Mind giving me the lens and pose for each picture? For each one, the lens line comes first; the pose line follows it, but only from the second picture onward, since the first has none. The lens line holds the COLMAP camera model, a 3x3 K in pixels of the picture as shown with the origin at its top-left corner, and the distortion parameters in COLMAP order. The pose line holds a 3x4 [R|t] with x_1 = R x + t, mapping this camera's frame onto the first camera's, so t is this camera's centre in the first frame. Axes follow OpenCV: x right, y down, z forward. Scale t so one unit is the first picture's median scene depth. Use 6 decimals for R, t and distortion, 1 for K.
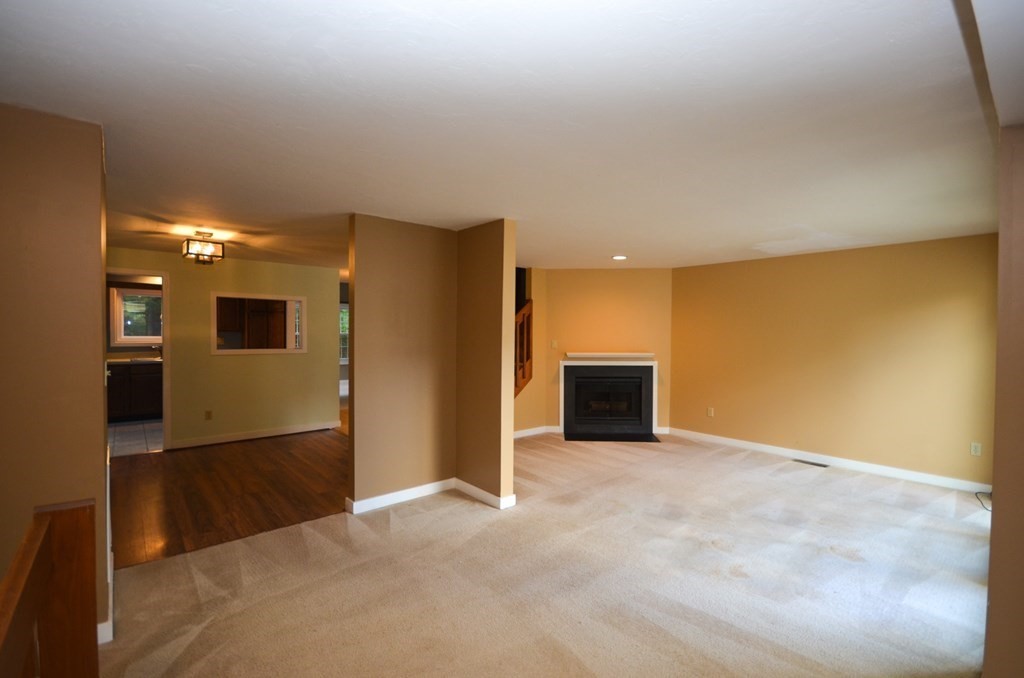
lens RADIAL K [[464.3, 0, 525.2], [0, 464.3, 340.1], [0, 0, 1]] dist [0.003487, -0.005341]
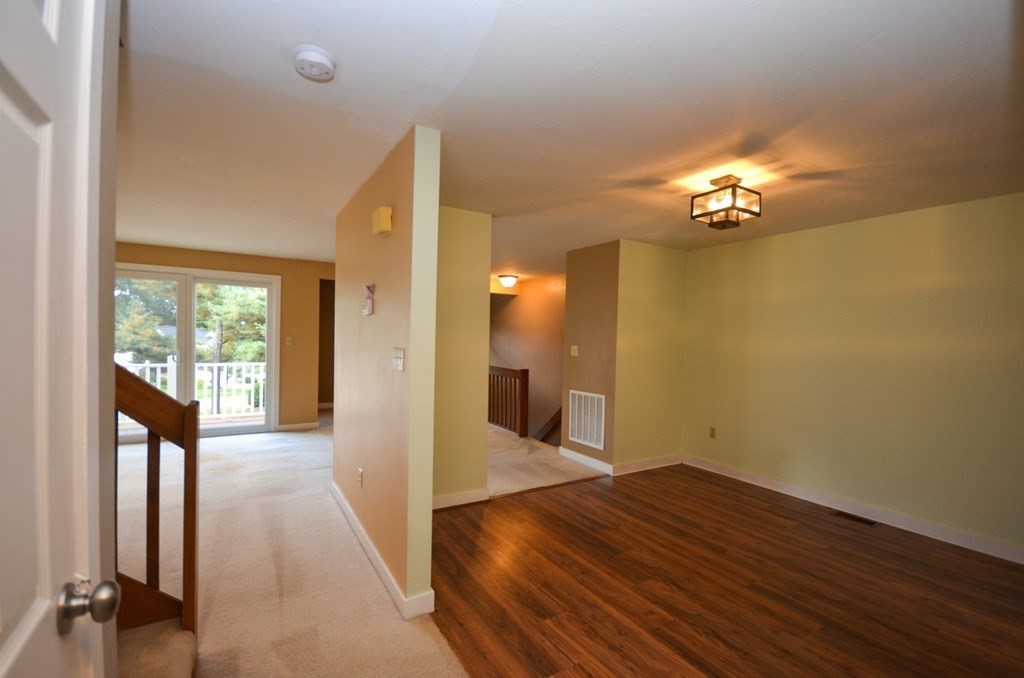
lens RADIAL K [[442.9, 0, 518.1], [0, 442.9, 336.8], [0, 0, 1]] dist [-0.001008, -0.002922]
pose [[-0.986490, -0.026774, 0.161619, -0.406166], [-0.024529, 0.999573, 0.015871, -0.007377], [-0.161975, 0.011692, -0.986726, 1.313524]]
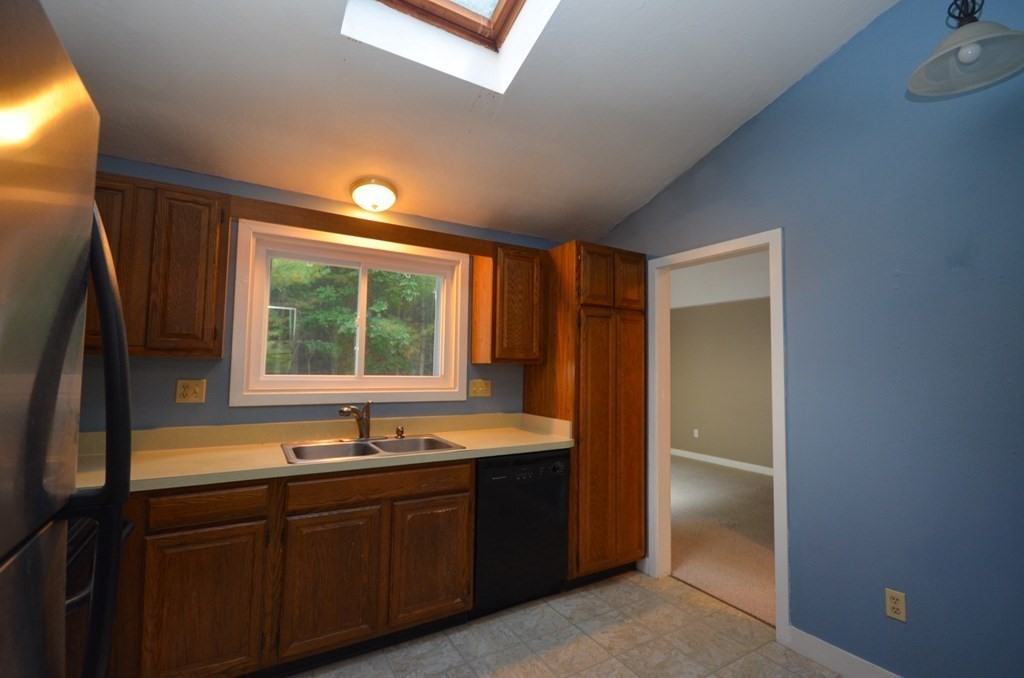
lens RADIAL K [[464.3, 0, 516.2], [0, 464.3, 339.8], [0, 0, 1]] dist [0.003487, -0.005341]
pose [[0.983043, -0.007383, -0.183226, -0.804393], [-0.008616, 0.996226, -0.086369, -0.009051], [0.183172, 0.086483, 0.979269, 0.903841]]
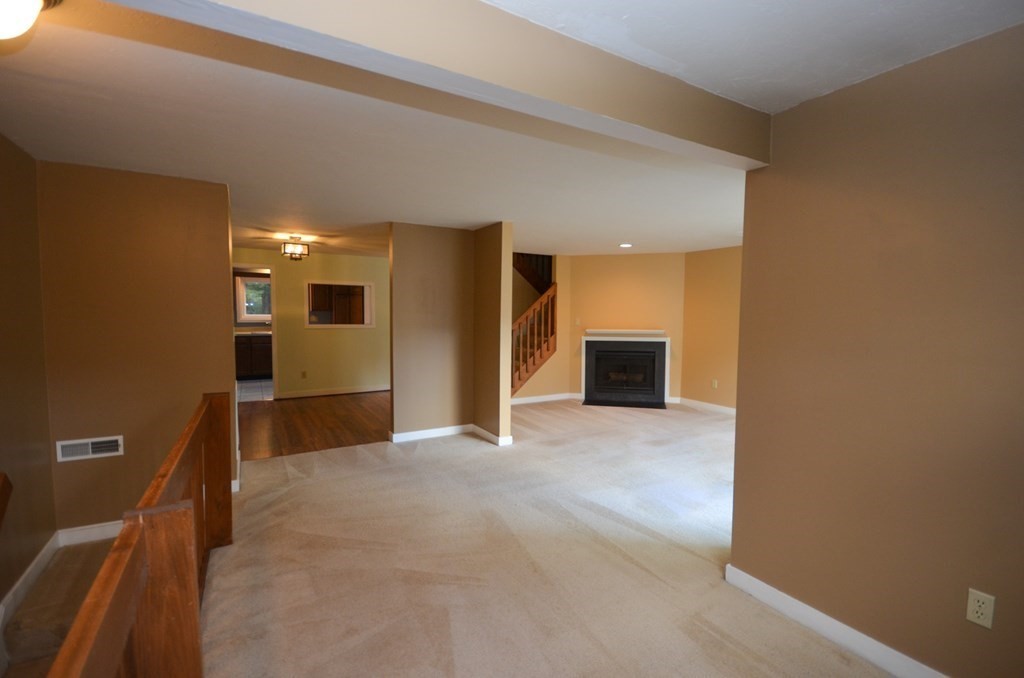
lens RADIAL K [[464.3, 0, 520.6], [0, 464.3, 341.4], [0, 0, 1]] dist [0.003487, -0.005341]
pose [[0.983184, 0.011821, -0.182233, 0.161278], [-0.003705, 0.998989, 0.044811, 0.007455], [0.182578, -0.043382, 0.982234, -0.176128]]
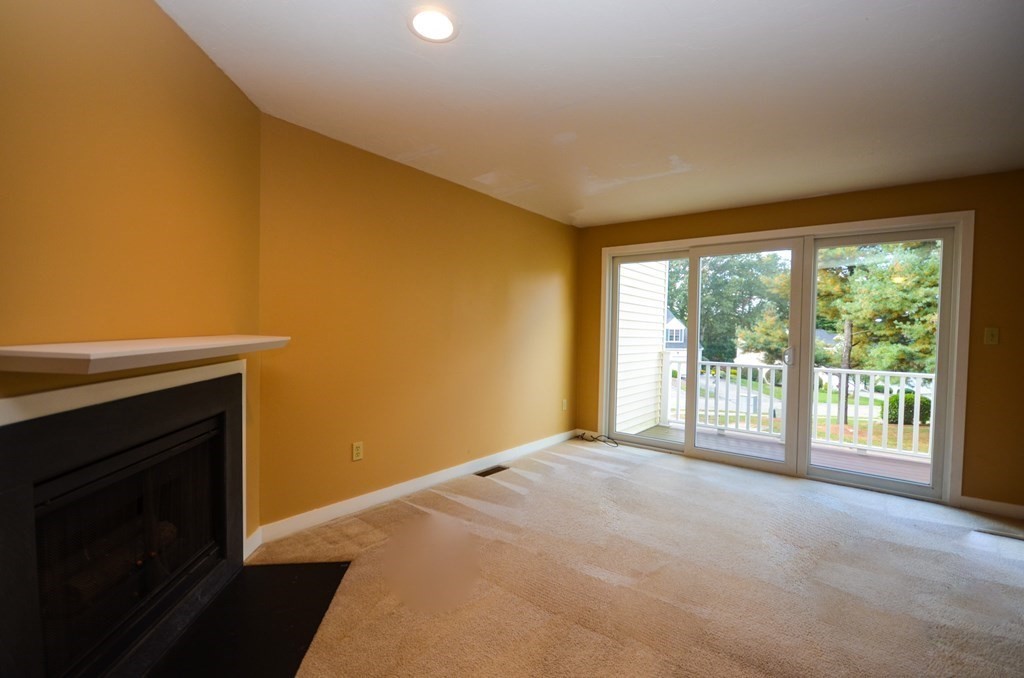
lens RADIAL K [[464.3, 0, 520.5], [0, 464.3, 345.8], [0, 0, 1]] dist [0.003487, -0.005341]
pose [[-0.197966, -0.048770, 0.978995, -0.117630], [-0.004216, 0.998795, 0.048904, 0.021401], [-0.980200, 0.005553, -0.197933, 1.012565]]
